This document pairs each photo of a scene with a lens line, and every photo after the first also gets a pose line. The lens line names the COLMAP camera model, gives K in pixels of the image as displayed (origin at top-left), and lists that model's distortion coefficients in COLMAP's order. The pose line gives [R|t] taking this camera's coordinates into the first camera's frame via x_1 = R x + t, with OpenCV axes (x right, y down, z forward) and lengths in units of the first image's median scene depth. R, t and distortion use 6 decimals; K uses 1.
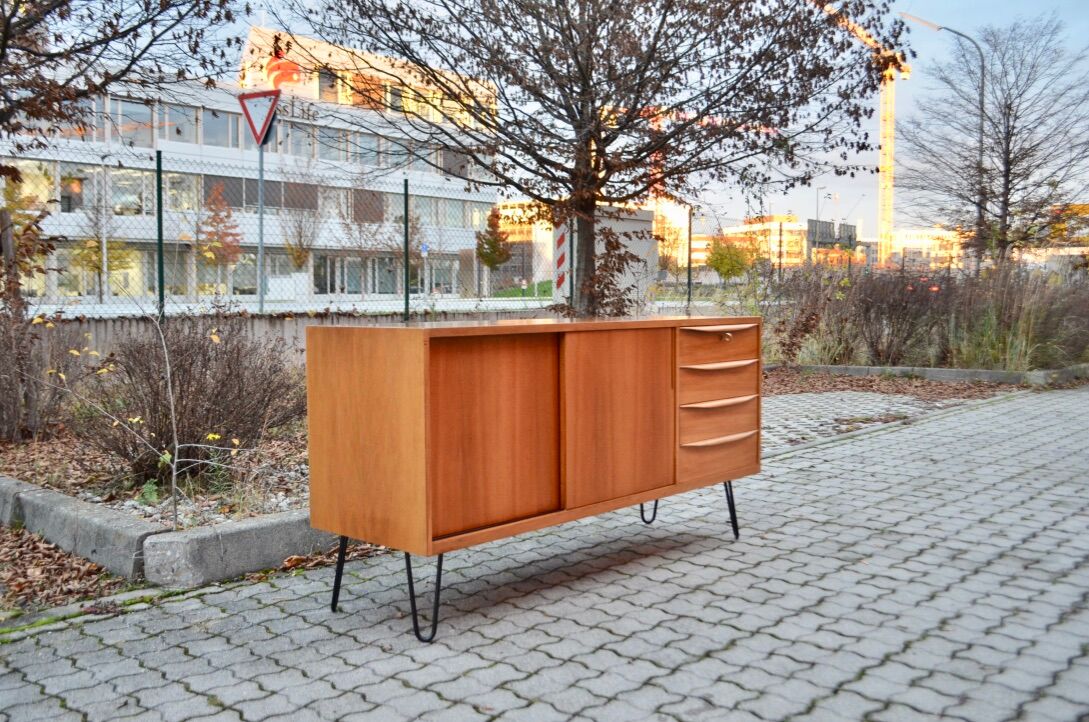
lens RADIAL K [[1010.1, 0, 554.5], [0, 1010.1, 360.0], [0, 0, 1]] dist [-0.072173, 0.009559]
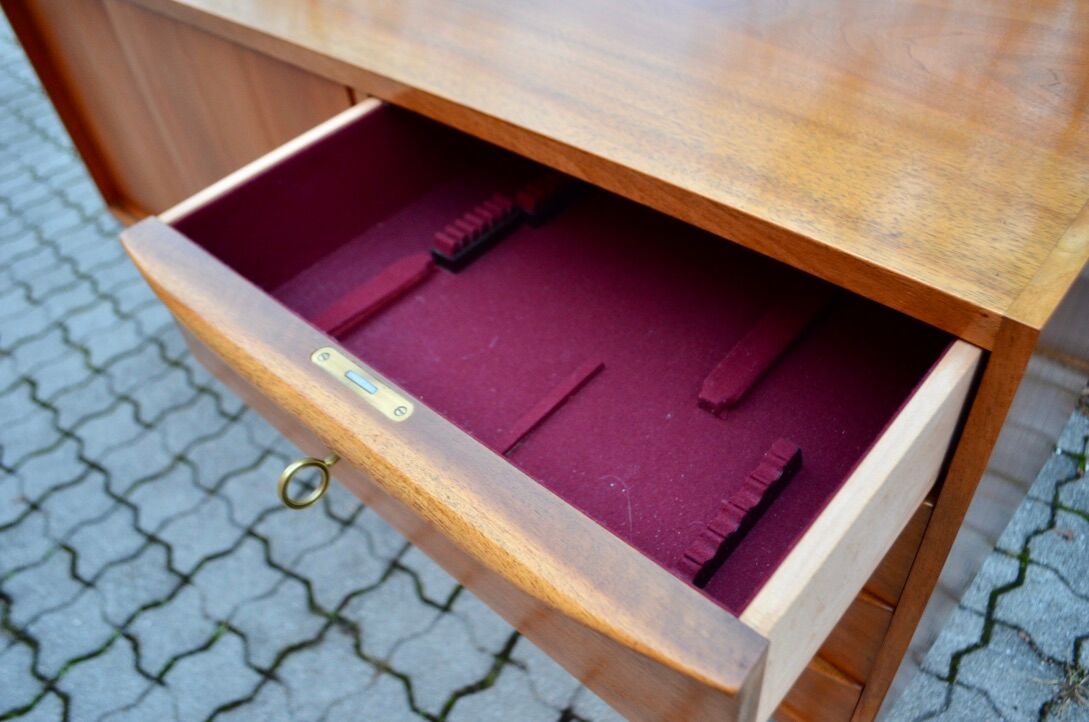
lens RADIAL K [[840.5, 0, 553.4], [0, 840.5, 367.5], [0, 0, 1]] dist [-0.083628, 0.007418]
pose [[-0.006128, 0.709732, -0.704445, 0.097680], [0.038047, 0.704114, 0.709067, -0.039633], [0.999257, -0.022457, -0.031318, 0.326125]]
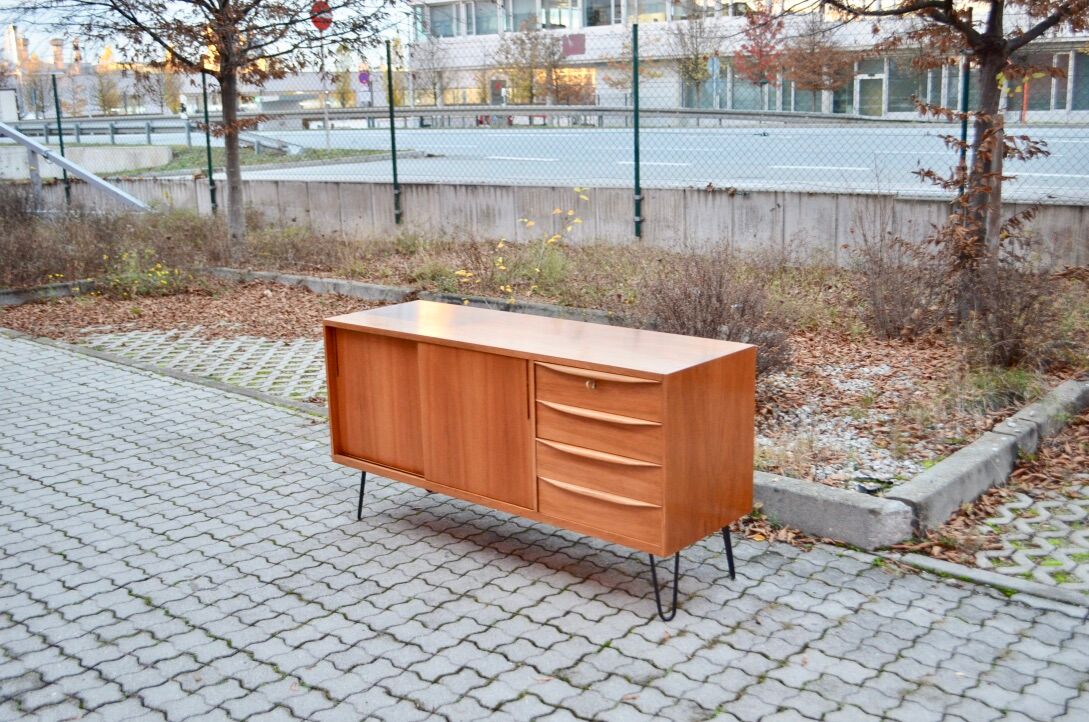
lens RADIAL K [[1115.0, 0, 554.4], [0, 1115.0, 358.3], [0, 0, 1]] dist [-0.061452, -0.003963]
pose [[0.037616, 0.224201, -0.973817, 0.368246], [-0.040653, 0.974043, 0.222683, -0.086499], [0.998465, 0.031212, 0.045754, 0.301289]]
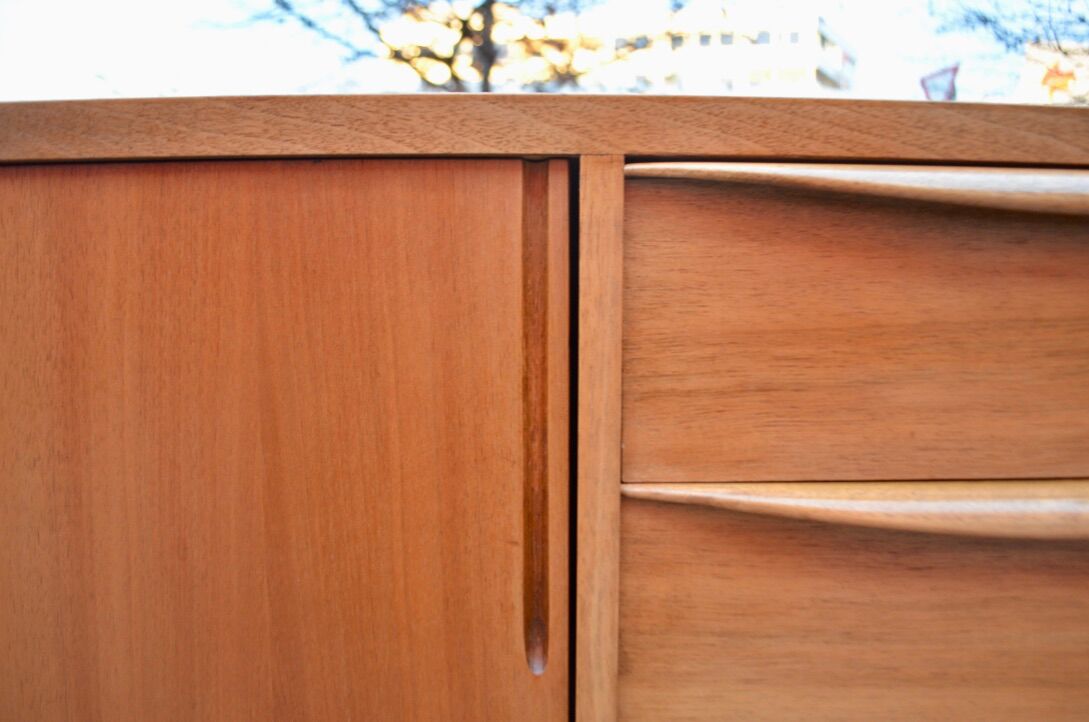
lens RADIAL K [[839.0, 0, 580.2], [0, 839.0, 377.0], [0, 0, 1]] dist [-0.079208, 0.002869]
pose [[0.687170, 0.072859, -0.722834, 0.060142], [-0.053236, 0.997334, 0.049918, -0.003650], [0.724543, 0.004179, 0.689217, 0.288559]]
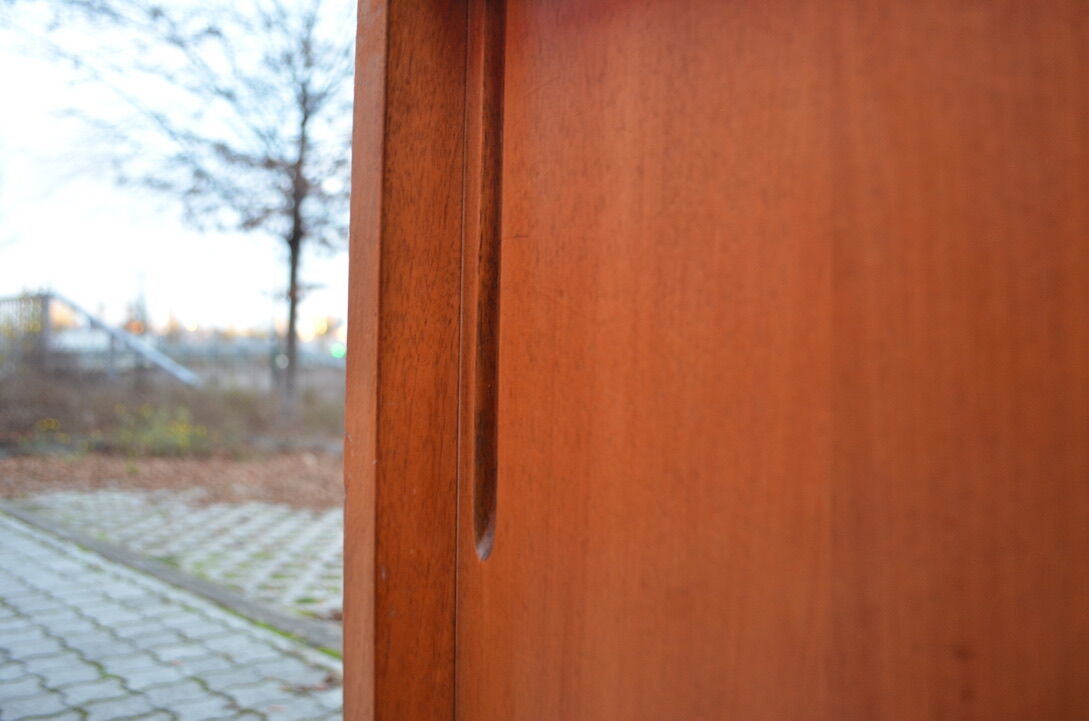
lens RADIAL K [[840.5, 0, 553.4], [0, 840.5, 367.0], [0, 0, 1]] dist [-0.083628, 0.007418]
pose [[0.032049, -0.000077, -0.999486, -0.003201], [-0.072950, 0.997333, -0.002416, 0.007304], [0.996821, 0.072990, 0.031958, 0.242994]]
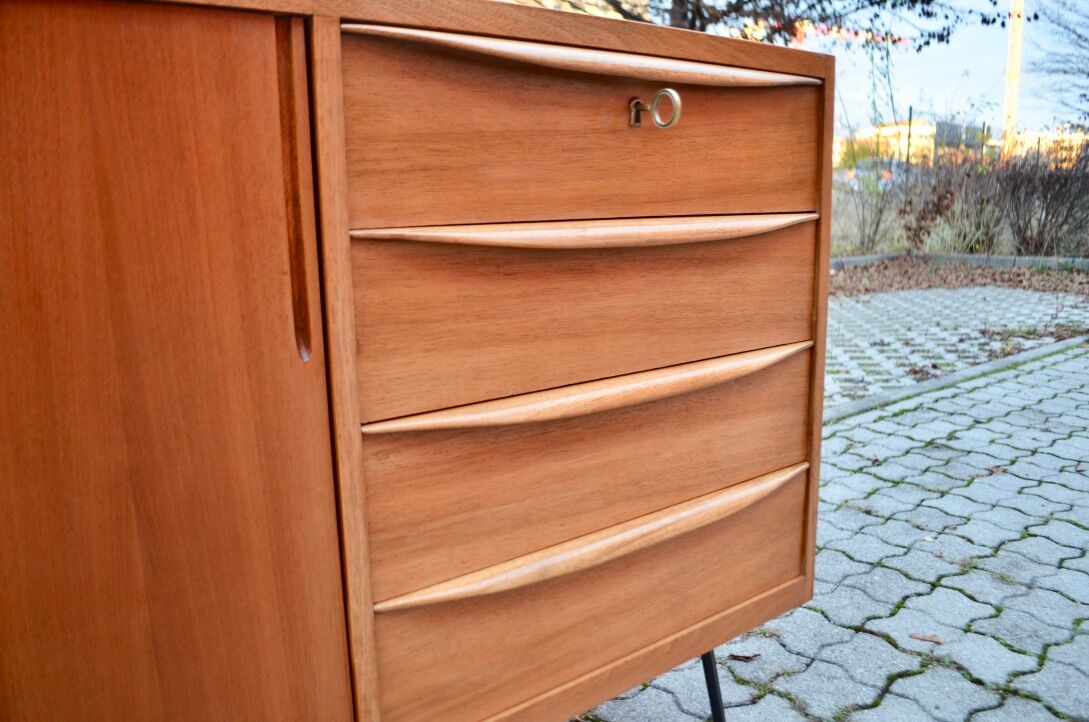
lens RADIAL K [[845.7, 0, 554.4], [0, 845.7, 362.1], [0, 0, 1]] dist [-0.076725, 0.002080]
pose [[0.984902, 0.024506, -0.171369, 0.059589], [-0.001560, 0.991145, 0.132771, 0.003047], [0.173105, -0.130500, 0.976219, 0.263384]]
